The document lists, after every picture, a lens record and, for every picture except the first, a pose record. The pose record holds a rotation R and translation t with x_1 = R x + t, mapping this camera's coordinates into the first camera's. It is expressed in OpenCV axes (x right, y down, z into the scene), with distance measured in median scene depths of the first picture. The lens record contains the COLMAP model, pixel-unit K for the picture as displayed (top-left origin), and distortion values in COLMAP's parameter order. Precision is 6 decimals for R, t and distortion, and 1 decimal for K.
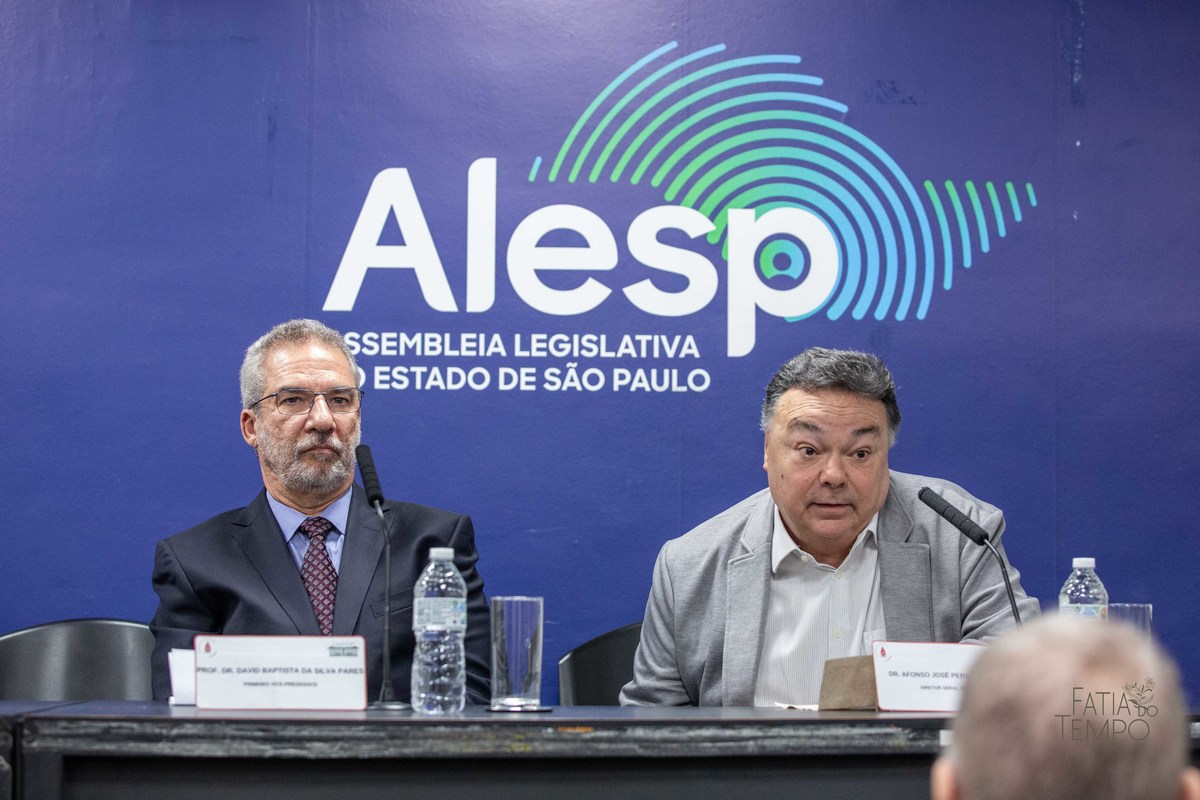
lens RADIAL K [[3057.1, 0, 600.0], [0, 3057.1, 400.0], [0, 0, 1]] dist [-0.304874, 1.082858]
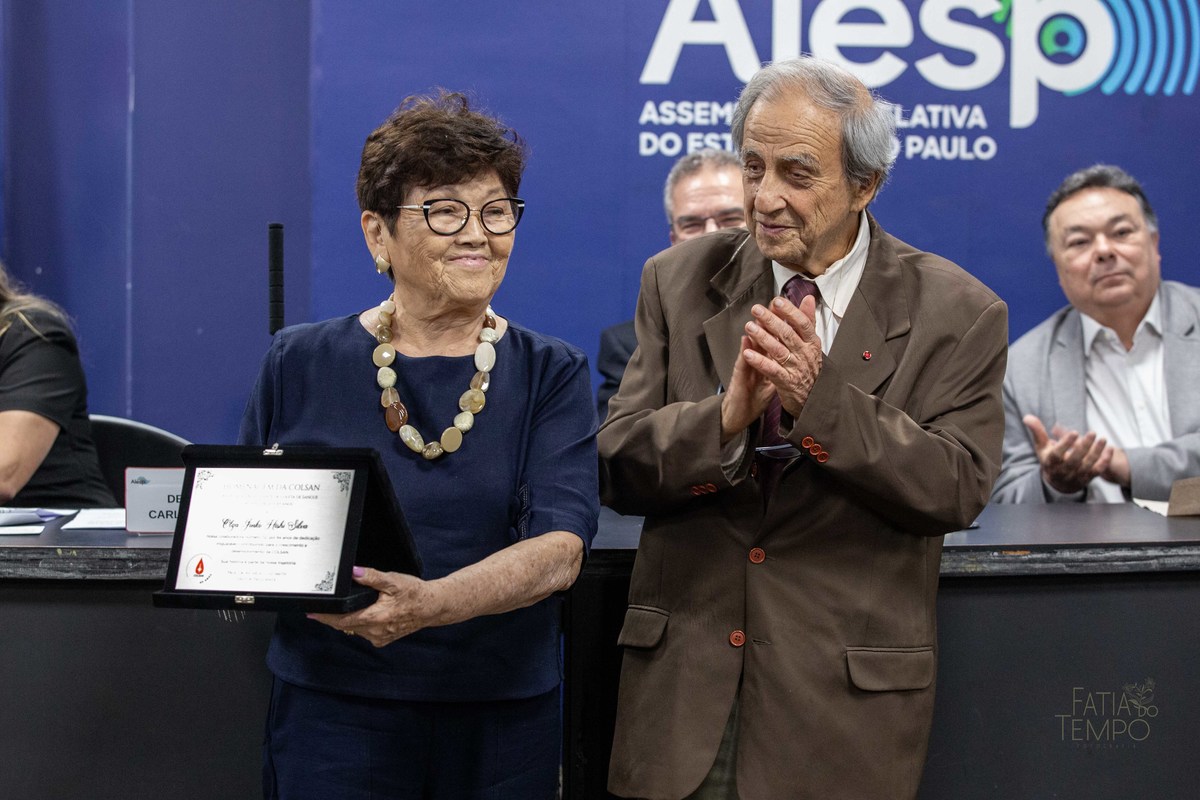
lens RADIAL K [[3275.3, 0, 598.3], [0, 3275.3, 479.3], [0, 0, 1]] dist [-0.259283, 1.467041]
pose [[0.999994, 0.003537, 0.000033, -0.105599], [-0.003494, 0.986280, 0.165046, -0.081476], [0.000551, -0.165045, 0.986286, -0.168314]]
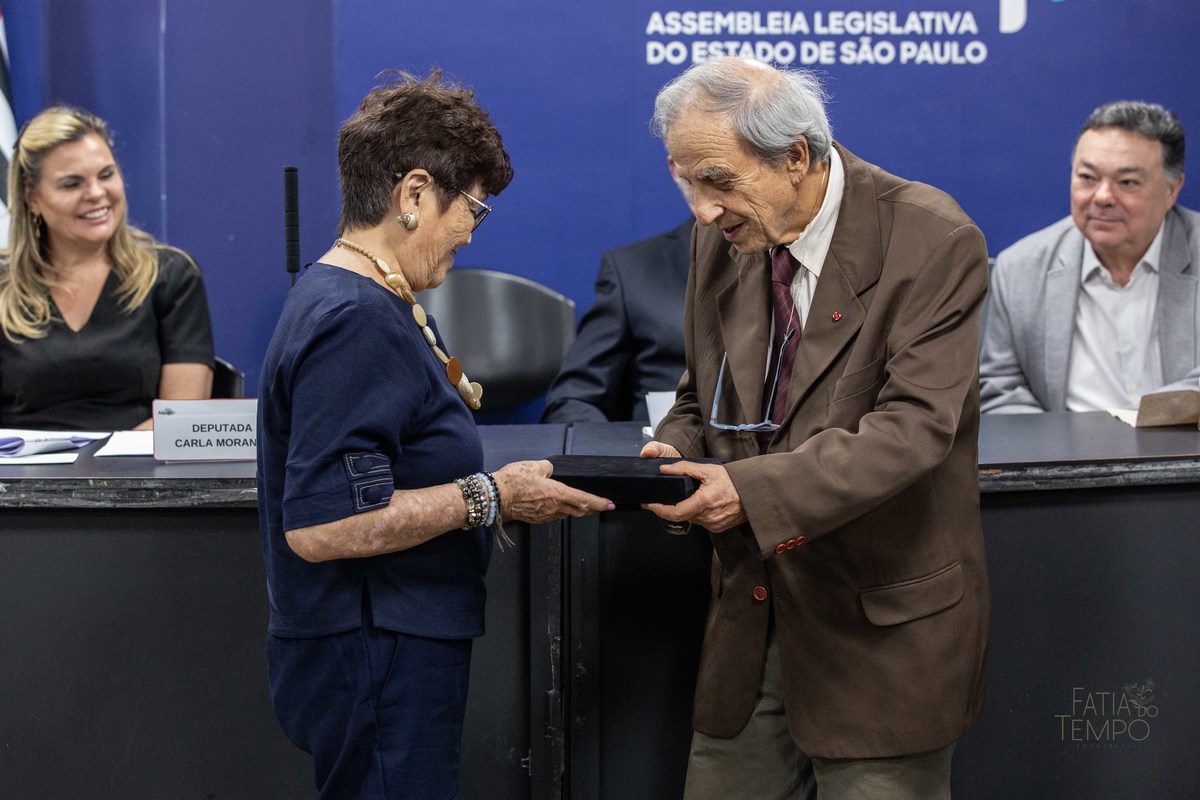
lens RADIAL K [[3160.0, 0, 572.6], [0, 3160.0, 399.1], [0, 0, 1]] dist [-0.149178, -0.085796]
pose [[0.999713, -0.006446, -0.023085, -0.092626], [0.010858, 0.980457, 0.196432, -0.112671], [0.021368, -0.196626, 0.980246, -0.186643]]
